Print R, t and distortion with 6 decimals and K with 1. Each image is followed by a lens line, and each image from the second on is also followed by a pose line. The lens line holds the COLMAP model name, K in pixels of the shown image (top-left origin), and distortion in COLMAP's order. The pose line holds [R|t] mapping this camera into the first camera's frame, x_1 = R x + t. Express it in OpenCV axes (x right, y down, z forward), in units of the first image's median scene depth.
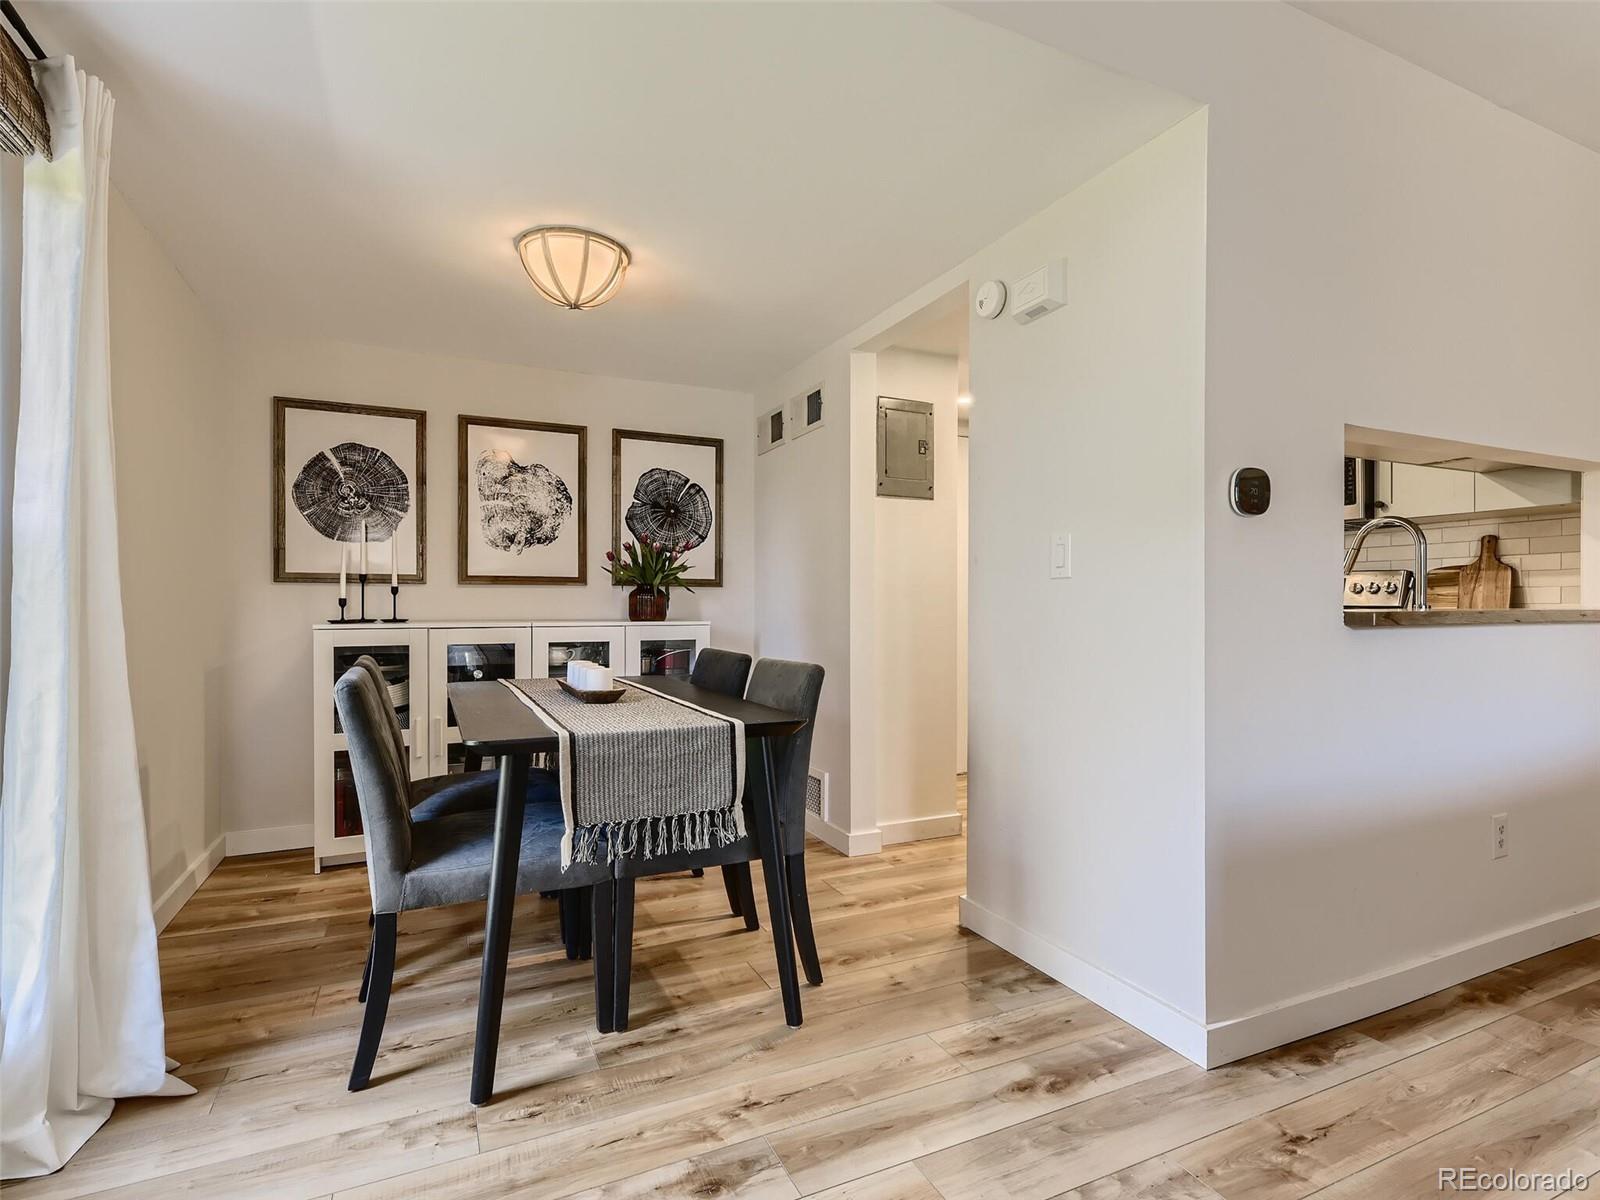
lens RADIAL K [[798.0, 0, 798.6], [0, 798.0, 617.6], [0, 0, 1]] dist [-0.000839, 0.000098]
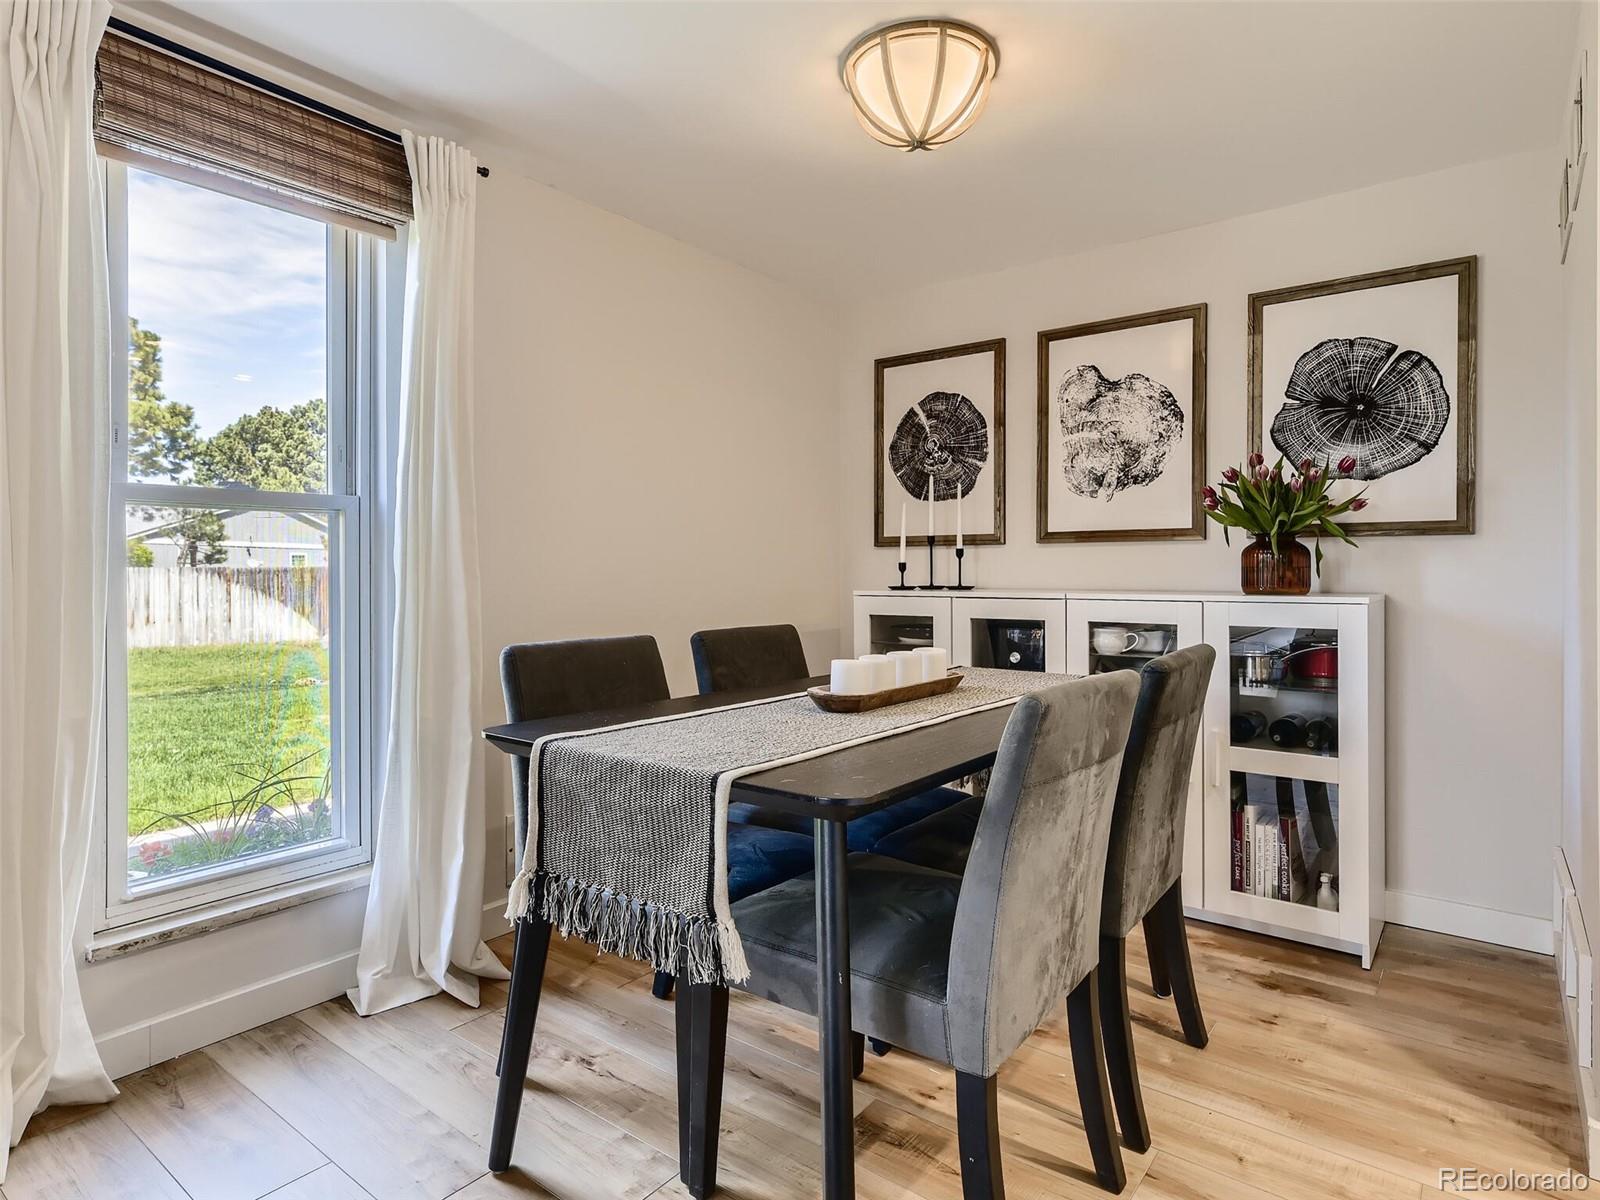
lens RADIAL K [[880.5, 0, 804.2], [0, 880.5, 575.6], [0, 0, 1]] dist [0.003835, 0.001605]
pose [[0.461240, 0.002306, -0.887273, 0.258865], [-0.013031, 0.999906, -0.004176, -0.003241], [0.887180, 0.013488, 0.461227, 0.396907]]
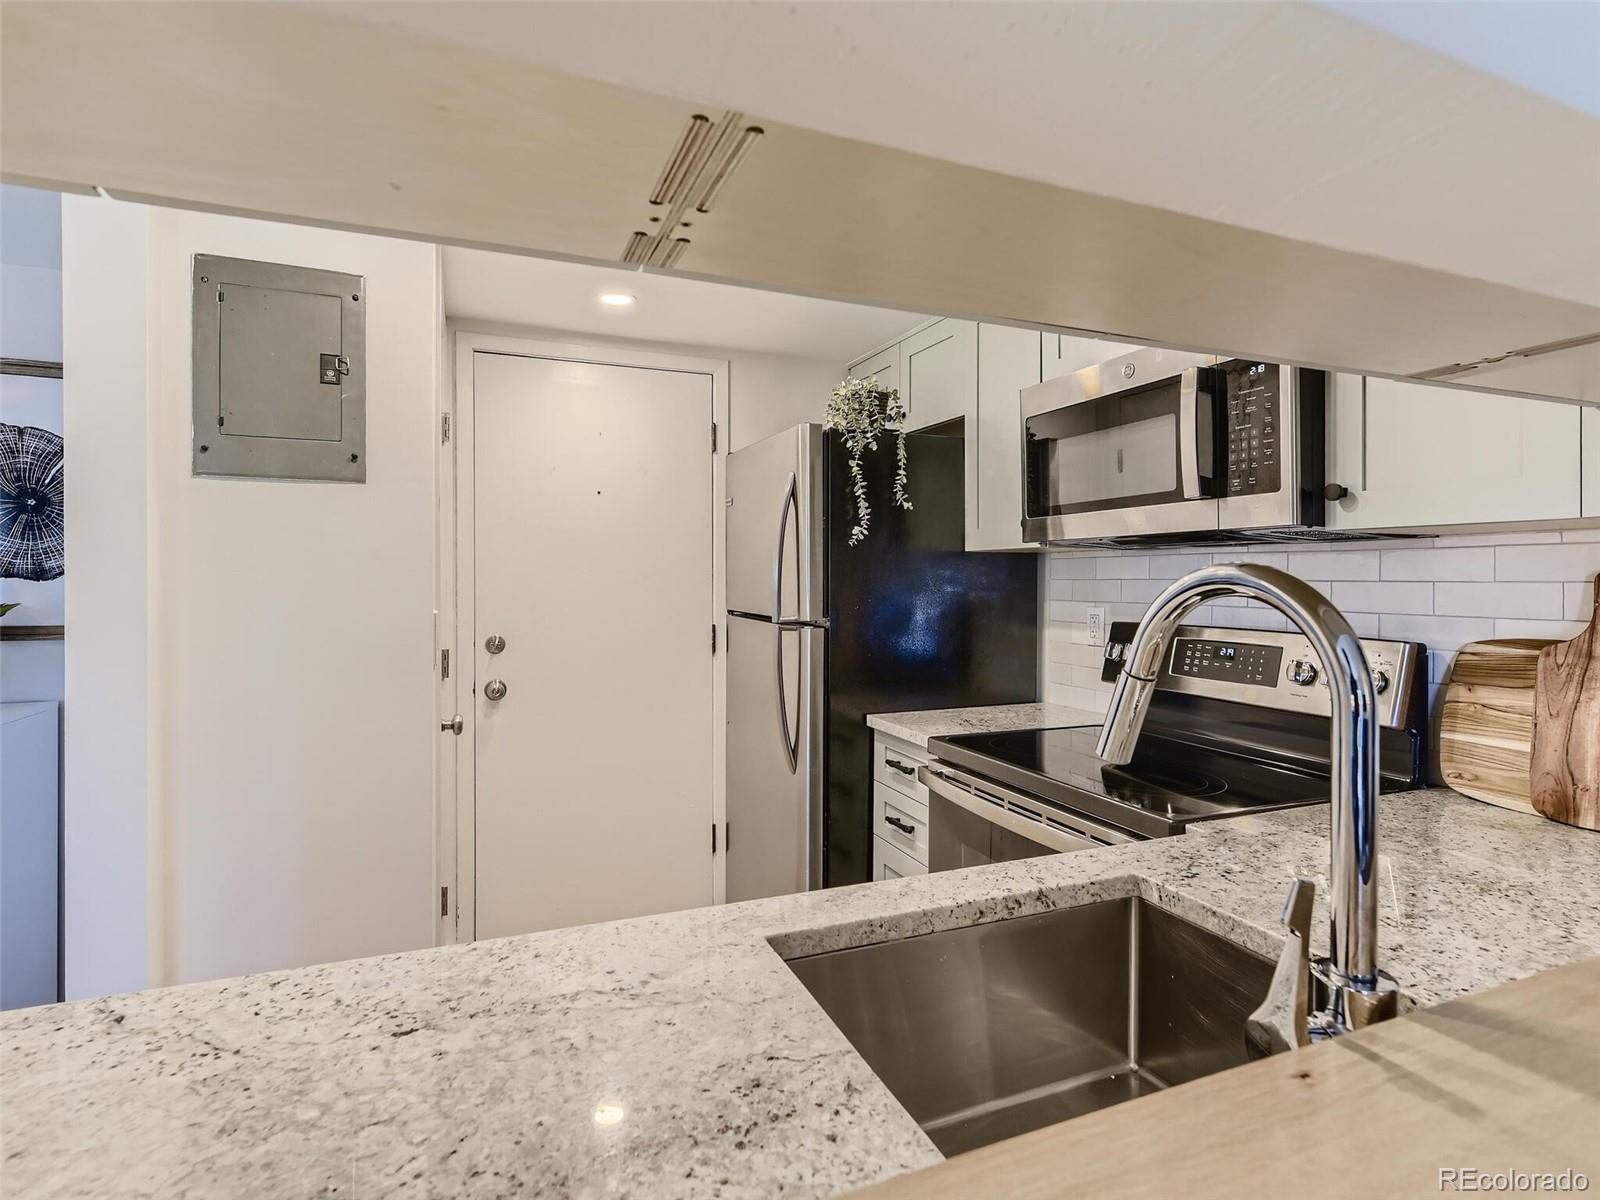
lens RADIAL K [[806.9, 0, 805.4], [0, 806.9, 579.9], [0, 0, 1]] dist [0.001989, 0.000487]
pose [[0.999214, 0.002237, -0.039586, 0.446781], [-0.002767, 0.999907, -0.013345, -0.085664], [0.039552, 0.013444, 0.999127, 0.542415]]
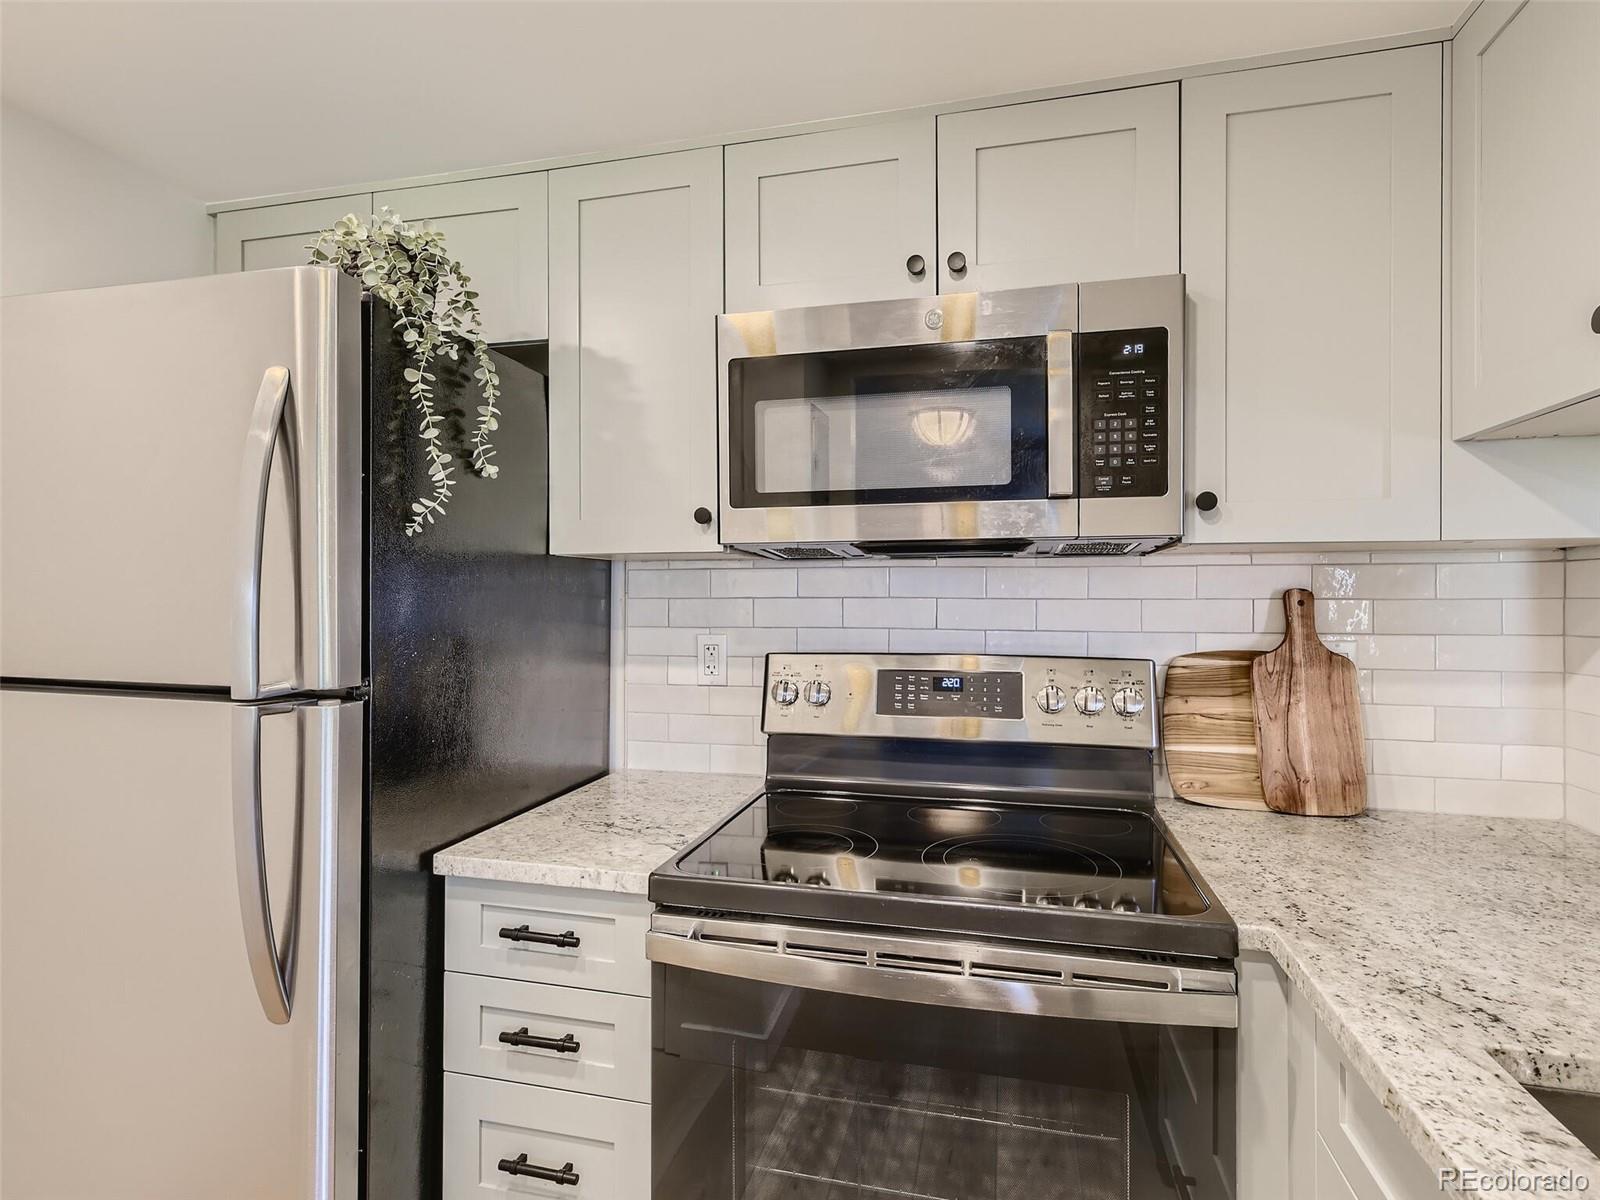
lens RADIAL K [[821.6, 0, 796.4], [0, 821.6, 597.6], [0, 0, 1]] dist [0.002965, 0.000218]
pose [[0.629759, -0.002871, 0.776786, 0.290441], [0.012853, 0.999895, -0.006725, -0.091774], [-0.776685, 0.014220, 0.629729, 0.859736]]
